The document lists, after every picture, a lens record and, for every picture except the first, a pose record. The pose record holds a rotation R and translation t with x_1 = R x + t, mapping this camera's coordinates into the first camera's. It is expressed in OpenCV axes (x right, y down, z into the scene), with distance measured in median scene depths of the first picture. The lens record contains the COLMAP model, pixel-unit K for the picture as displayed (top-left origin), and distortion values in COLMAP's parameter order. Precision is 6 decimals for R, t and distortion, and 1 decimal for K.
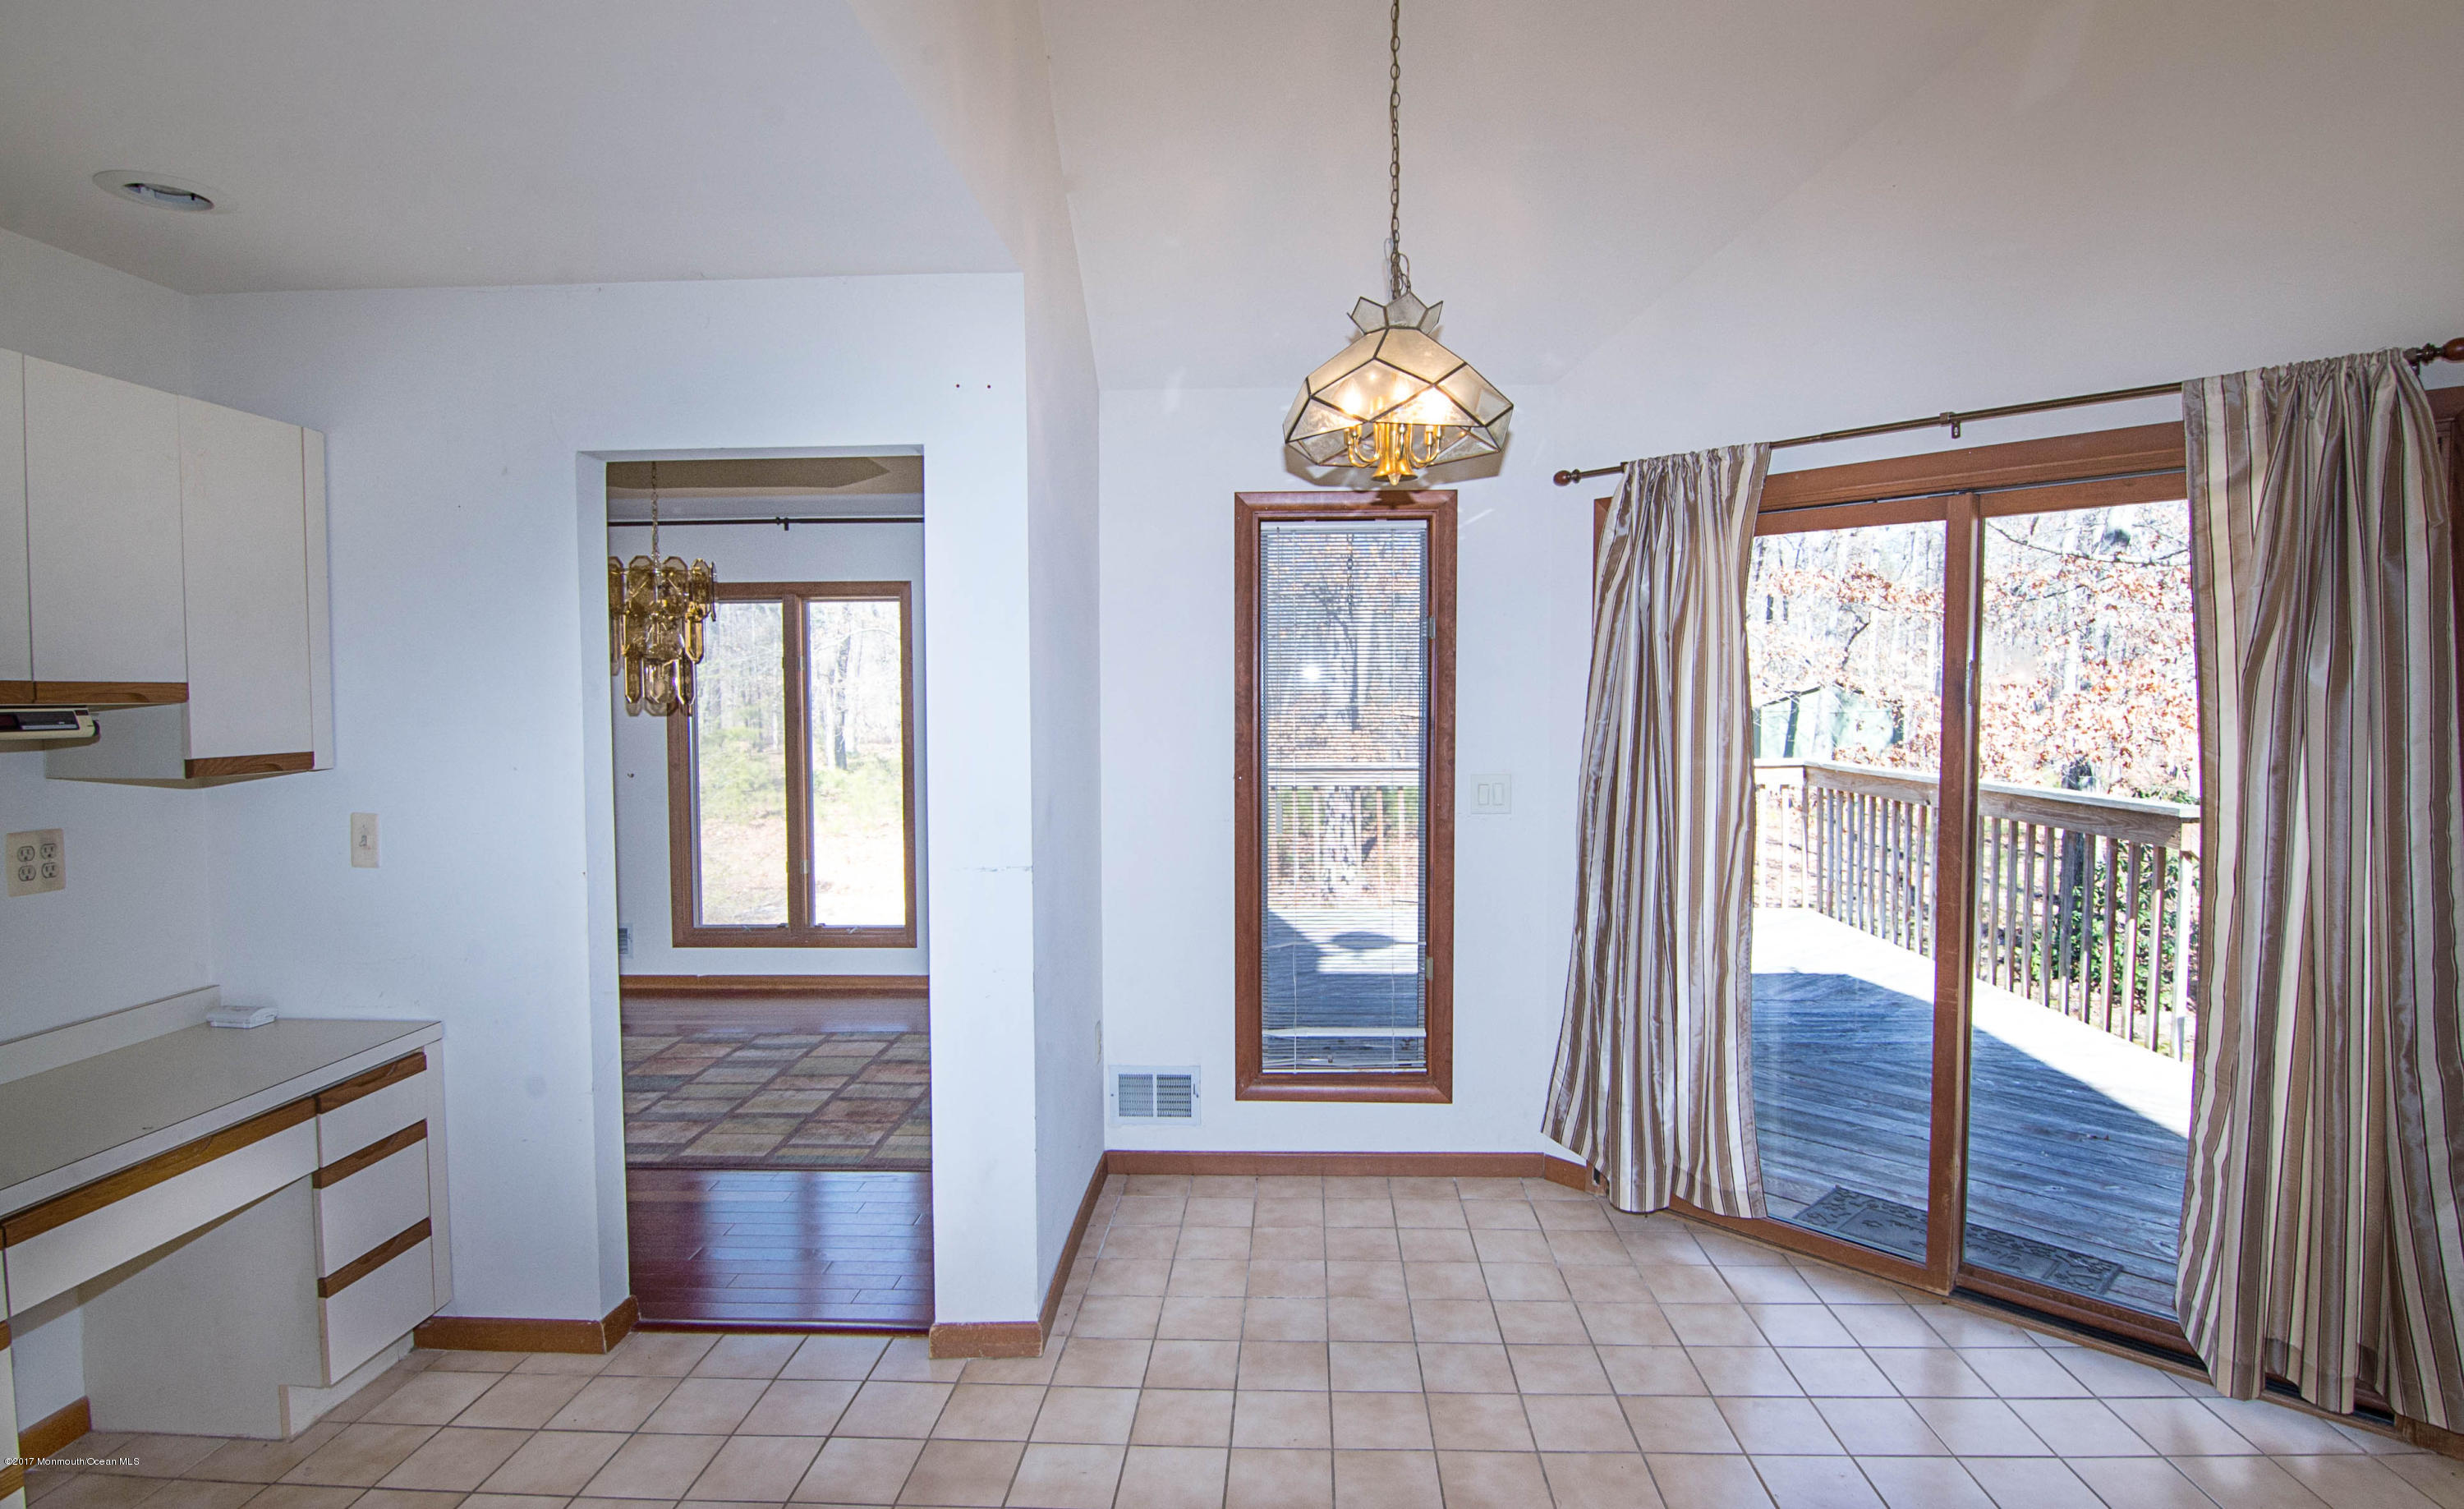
lens RADIAL K [[1211.6, 0, 1238.0], [0, 1211.6, 754.3], [0, 0, 1]] dist [-0.020496, -0.003124]
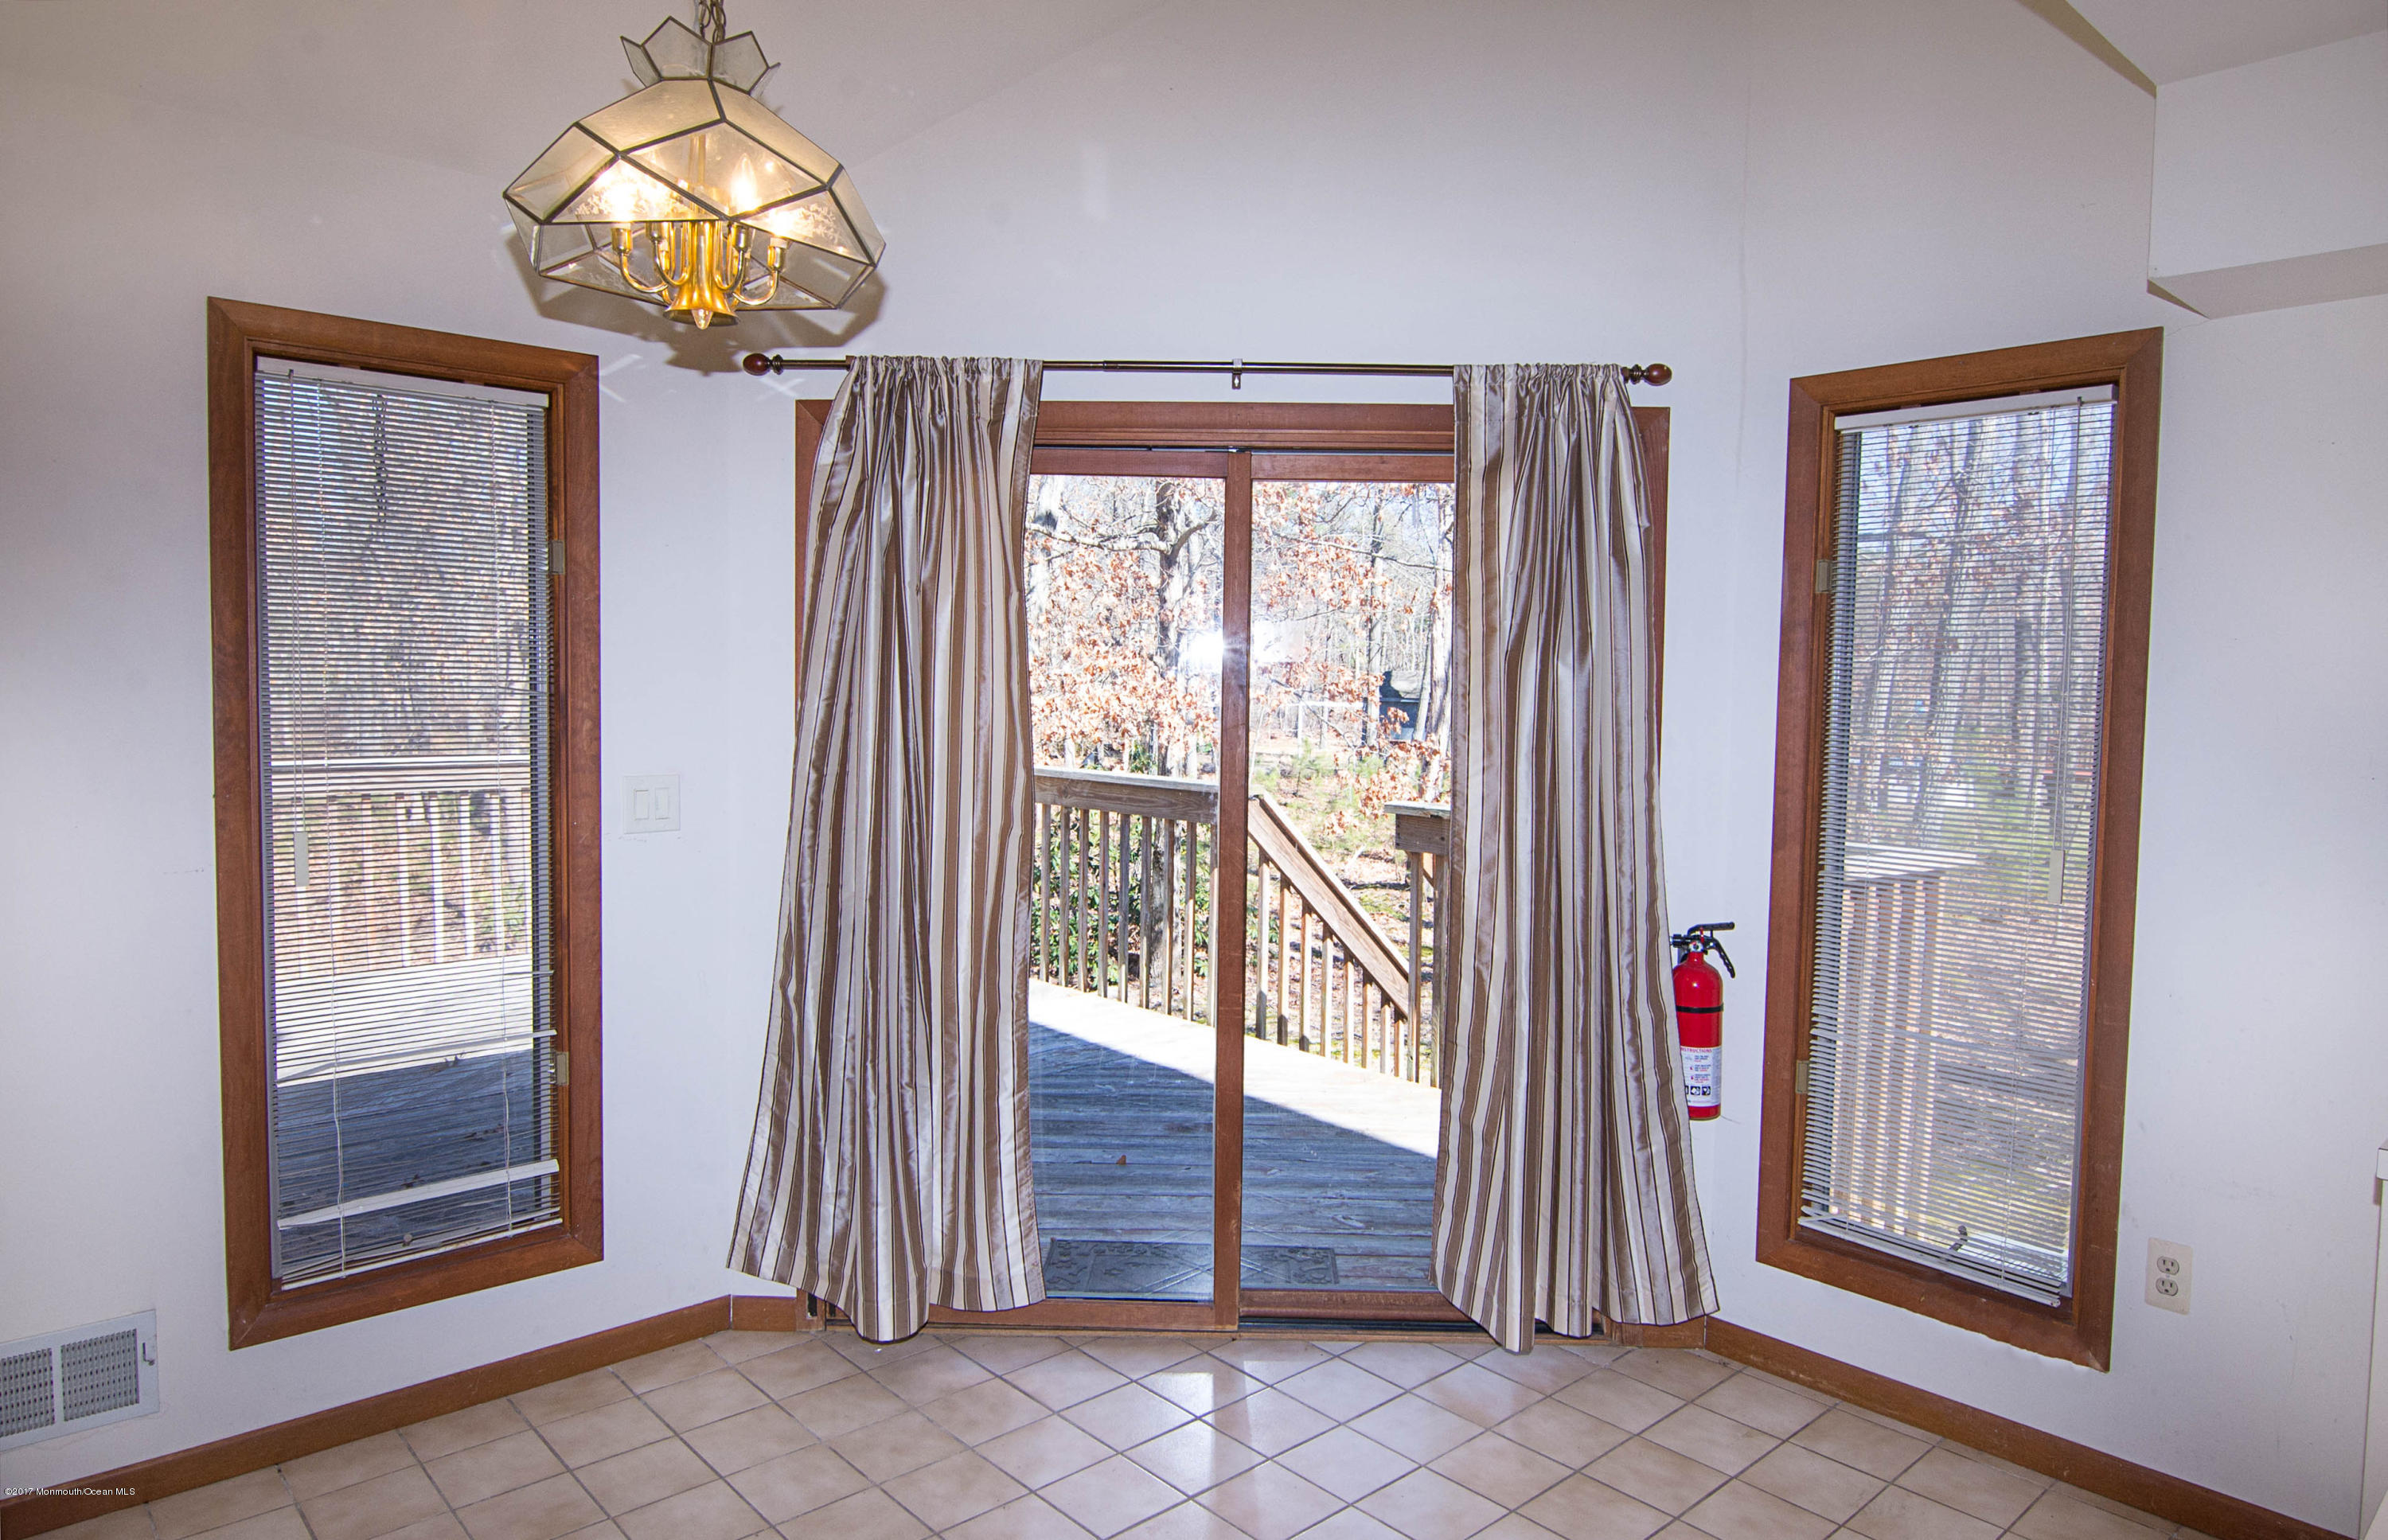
lens RADIAL K [[1459.8, 0, 1200.4], [0, 1459.8, 766.6], [0, 0, 1]] dist [-0.002604, -0.014949]
pose [[0.708150, -0.027269, 0.705536, -0.178581], [0.015061, 0.999610, 0.023519, -0.004469], [-0.705902, -0.006029, 0.708284, 0.205659]]
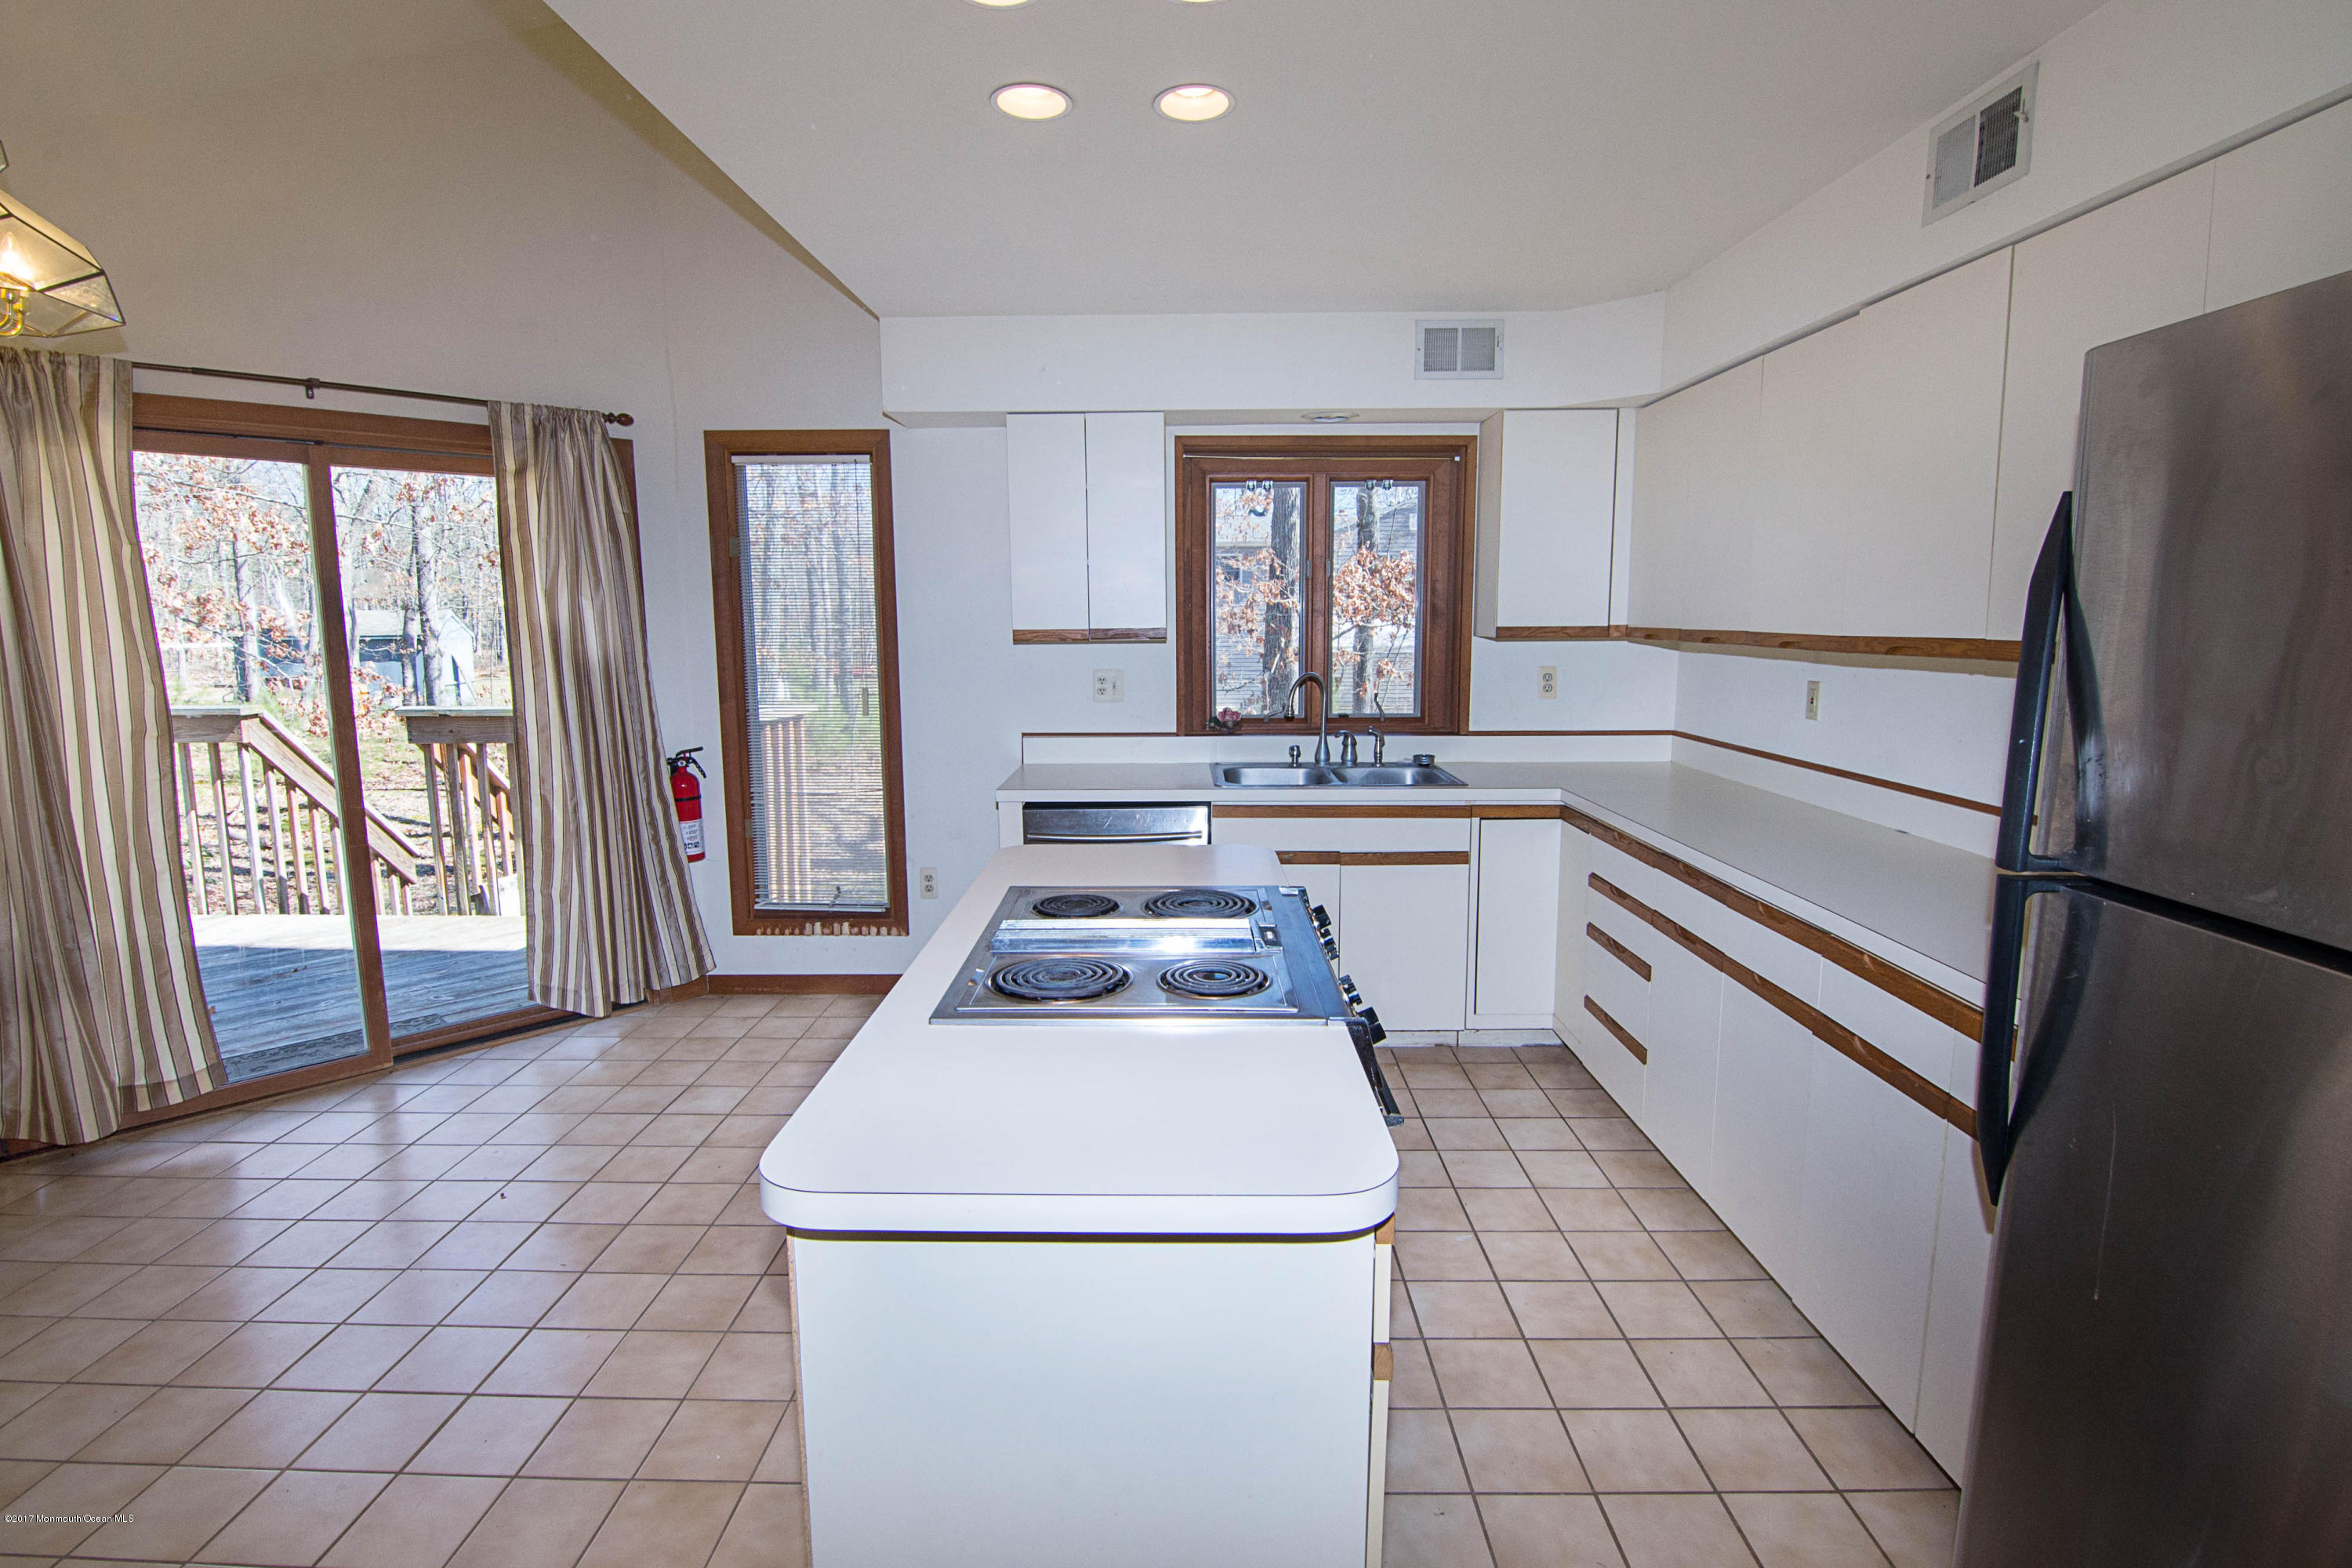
lens RADIAL K [[1143.6, 0, 1171.4], [0, 1143.6, 782.3], [0, 0, 1]] dist [-0.018624, -0.002886]
pose [[-0.029455, -0.138962, 0.989860, -0.555701], [0.049404, 0.988877, 0.140294, 0.009044], [-0.998344, 0.053035, -0.022262, 0.134482]]
